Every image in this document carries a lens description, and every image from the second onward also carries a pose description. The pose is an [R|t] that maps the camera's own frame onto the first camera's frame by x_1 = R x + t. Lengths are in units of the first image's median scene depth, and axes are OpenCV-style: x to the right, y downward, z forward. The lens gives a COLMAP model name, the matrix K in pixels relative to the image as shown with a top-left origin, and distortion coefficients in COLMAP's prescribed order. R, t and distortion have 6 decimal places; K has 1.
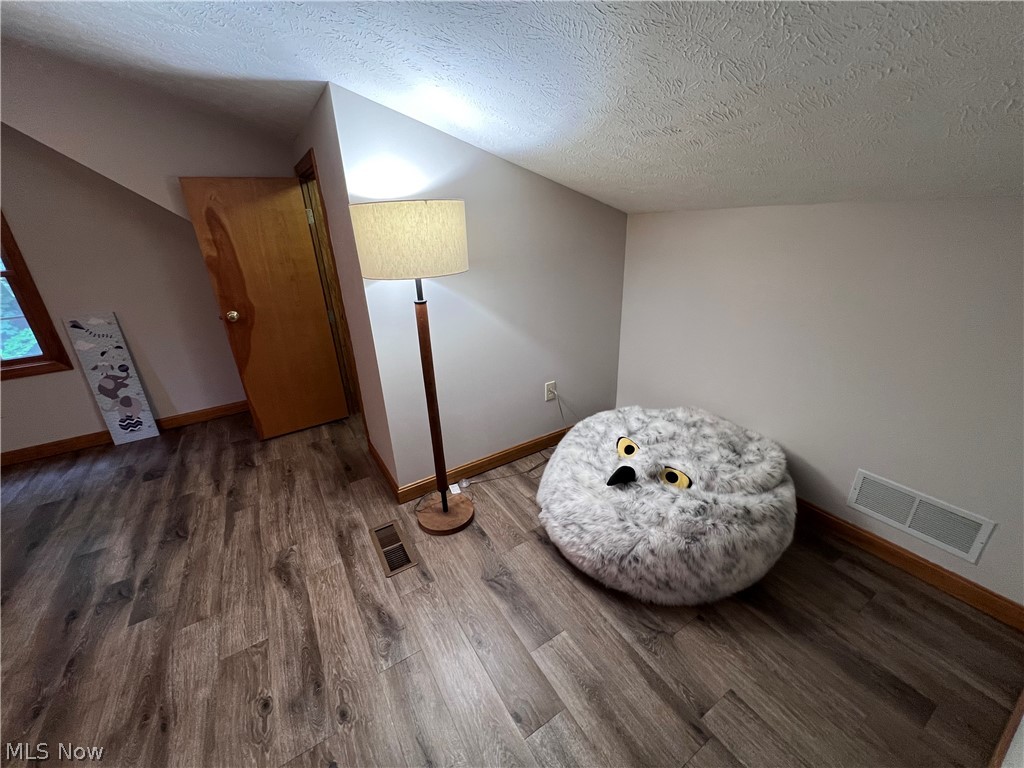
lens RADIAL K [[412.1, 0, 508.1], [0, 412.1, 383.2], [0, 0, 1]] dist [-0.000701, 0.000581]
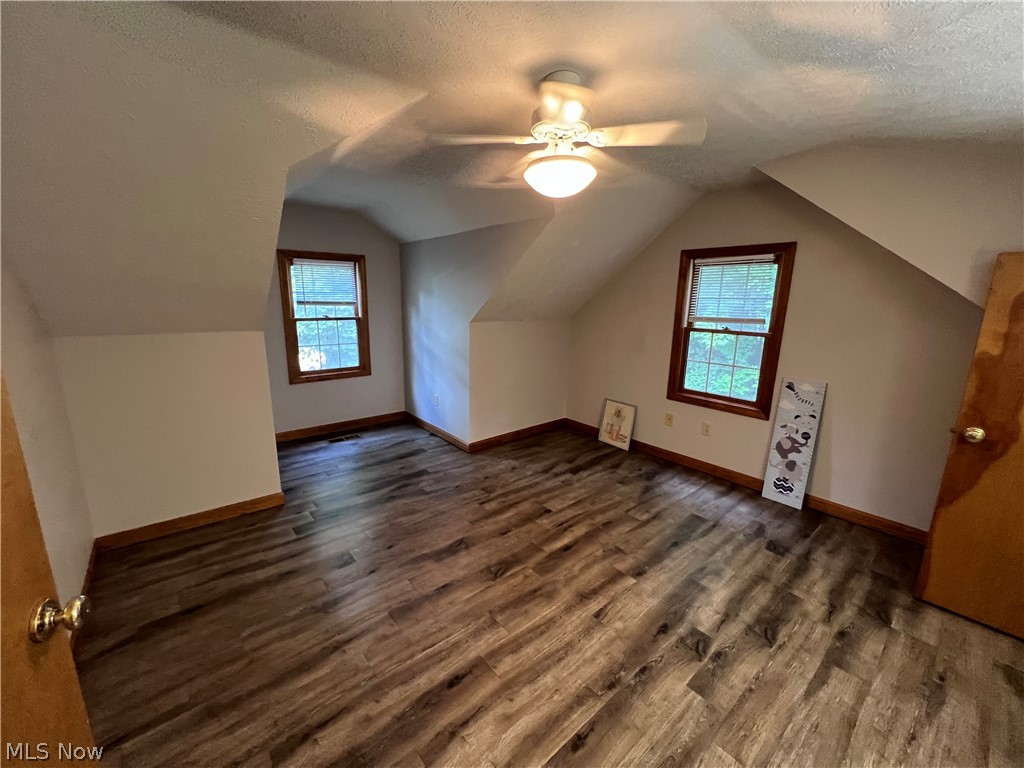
lens RADIAL K [[410.3, 0, 508.3], [0, 410.3, 383.9], [0, 0, 1]] dist [-0.000046, 0.000426]
pose [[0.147763, 0.254857, -0.955622, -0.126976], [-0.387147, 0.904030, 0.181235, -0.057530], [0.910101, 0.343187, 0.232249, 0.066503]]
